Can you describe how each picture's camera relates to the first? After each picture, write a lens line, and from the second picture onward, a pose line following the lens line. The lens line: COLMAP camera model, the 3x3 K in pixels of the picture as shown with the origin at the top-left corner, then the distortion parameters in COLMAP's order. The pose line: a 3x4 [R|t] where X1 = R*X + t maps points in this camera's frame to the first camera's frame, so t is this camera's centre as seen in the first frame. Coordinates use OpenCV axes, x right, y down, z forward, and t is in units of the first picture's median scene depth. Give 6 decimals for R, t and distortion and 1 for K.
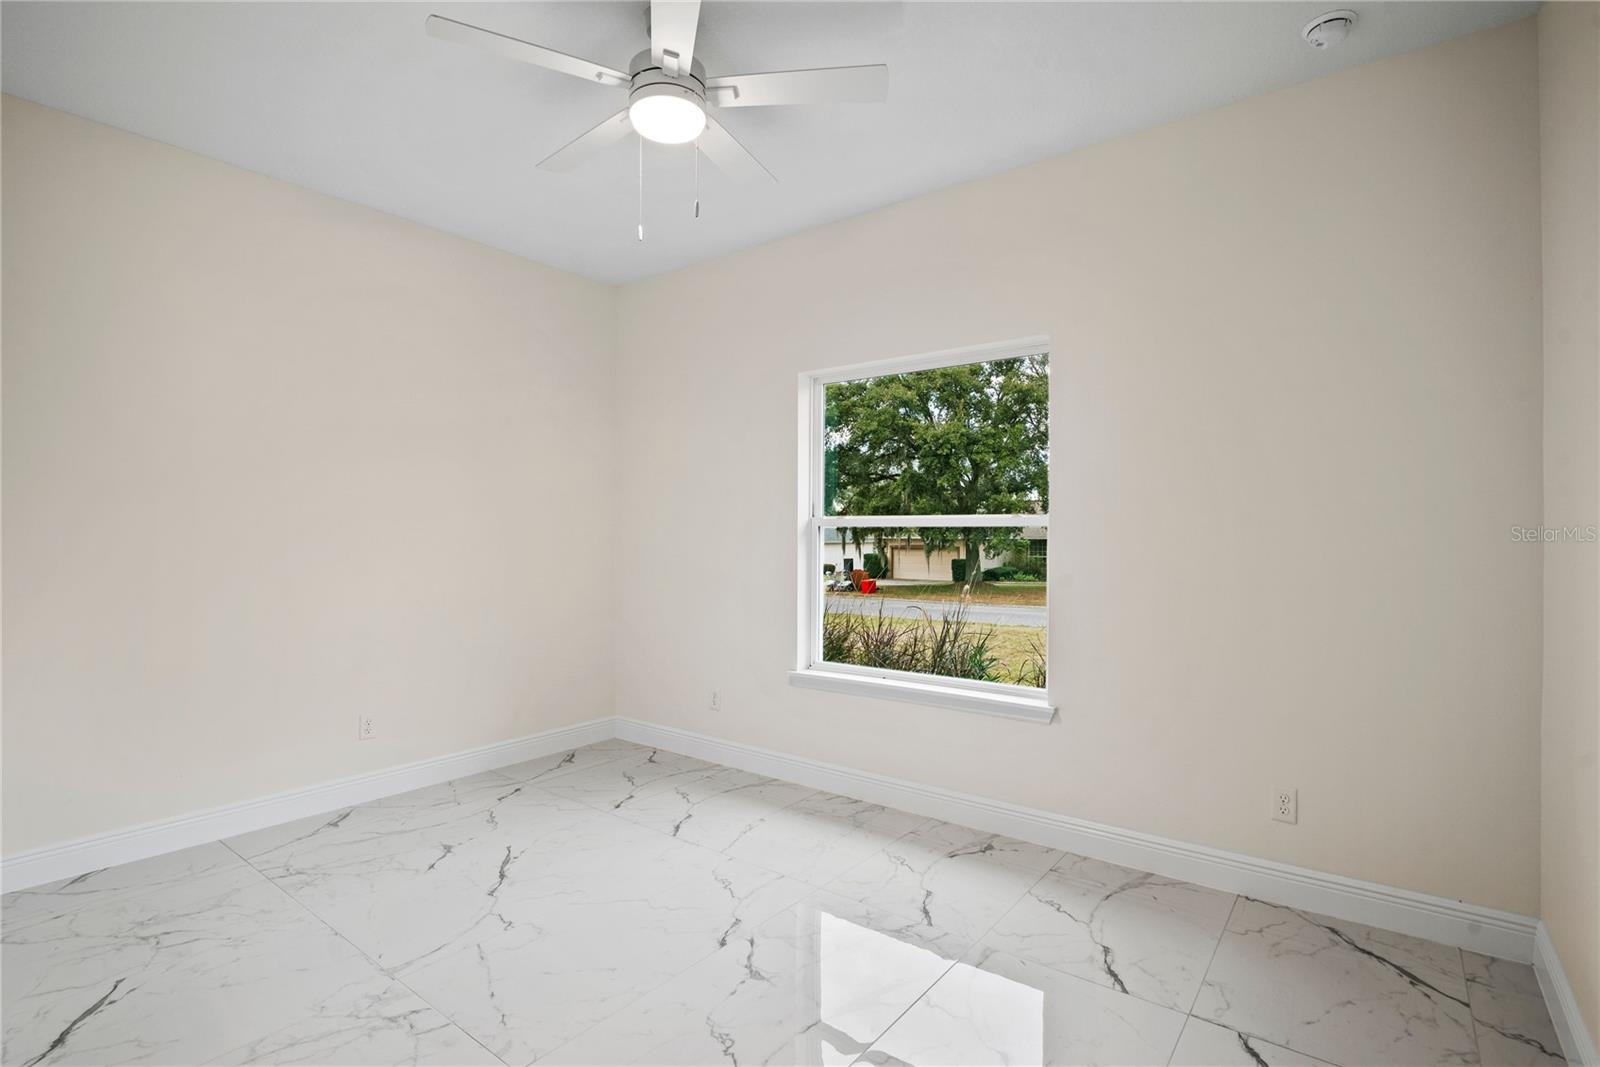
lens RADIAL K [[804.3, 0, 792.0], [0, 804.3, 528.3], [0, 0, 1]] dist [-0.002836, -0.000032]
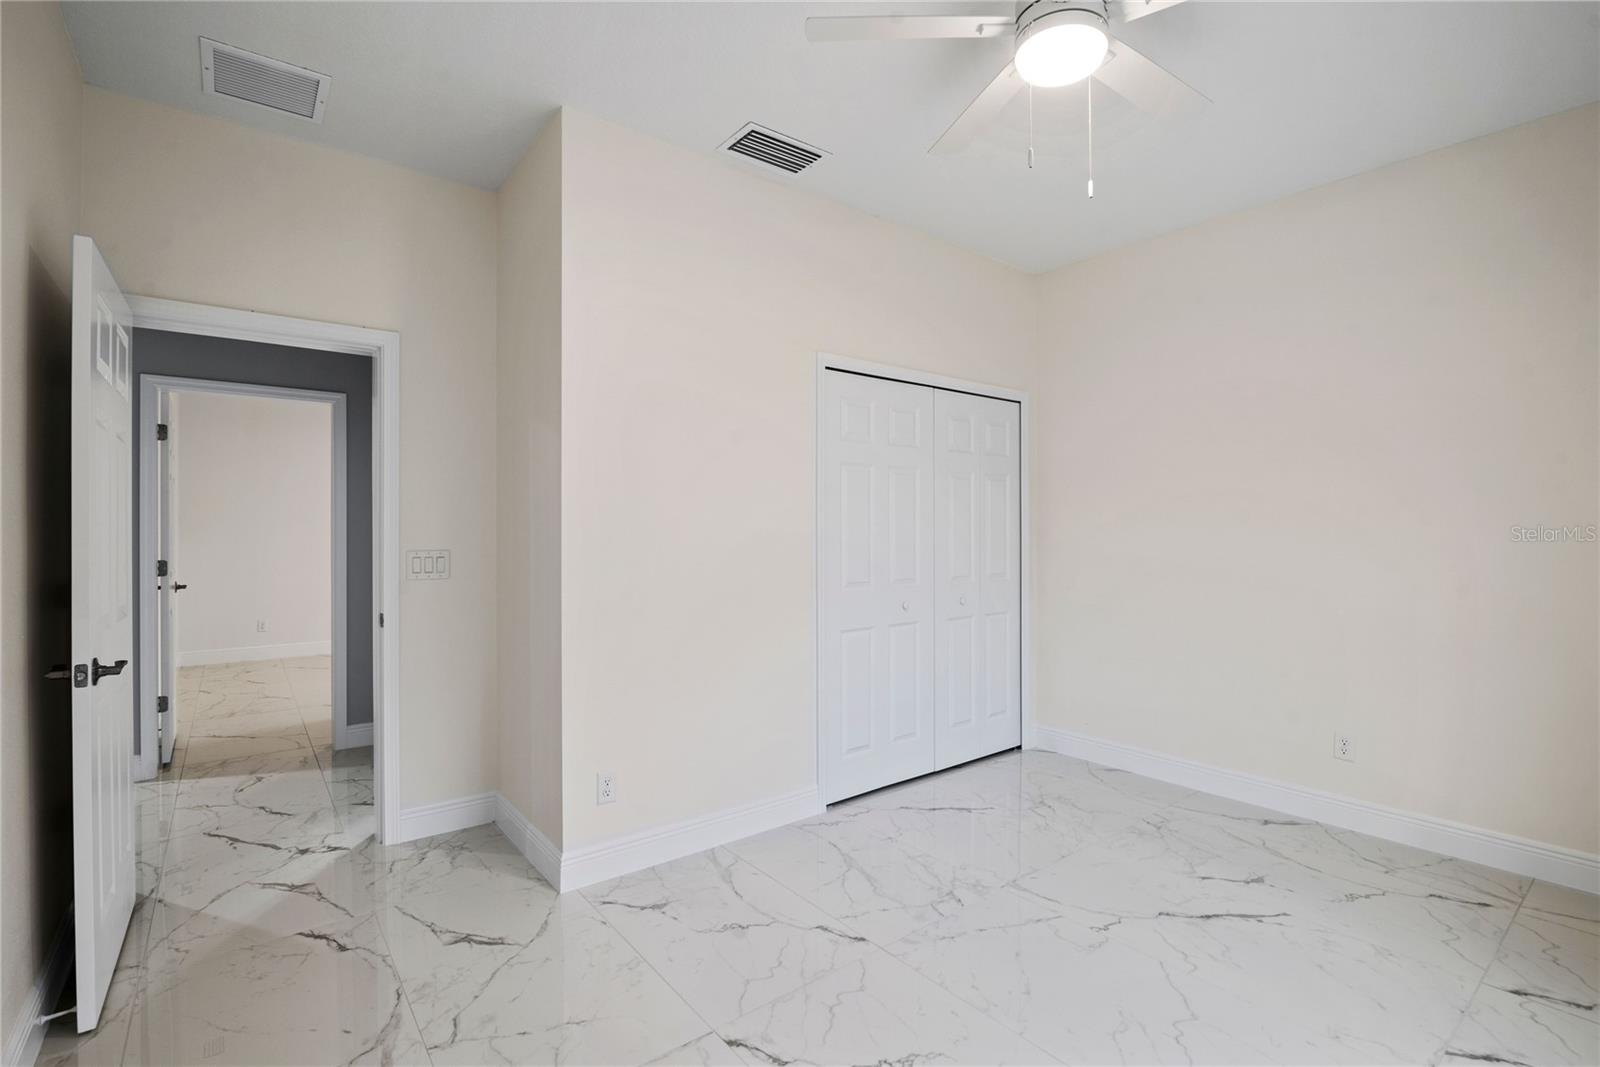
lens RADIAL K [[737.4, 0, 796.8], [0, 737.4, 526.7], [0, 0, 1]] dist [-0.016916, -0.001071]
pose [[-0.253396, -0.011681, -0.967292, 0.490736], [-0.001095, 0.999930, -0.011788, 0.007491], [0.967362, -0.001928, -0.253391, 0.684989]]
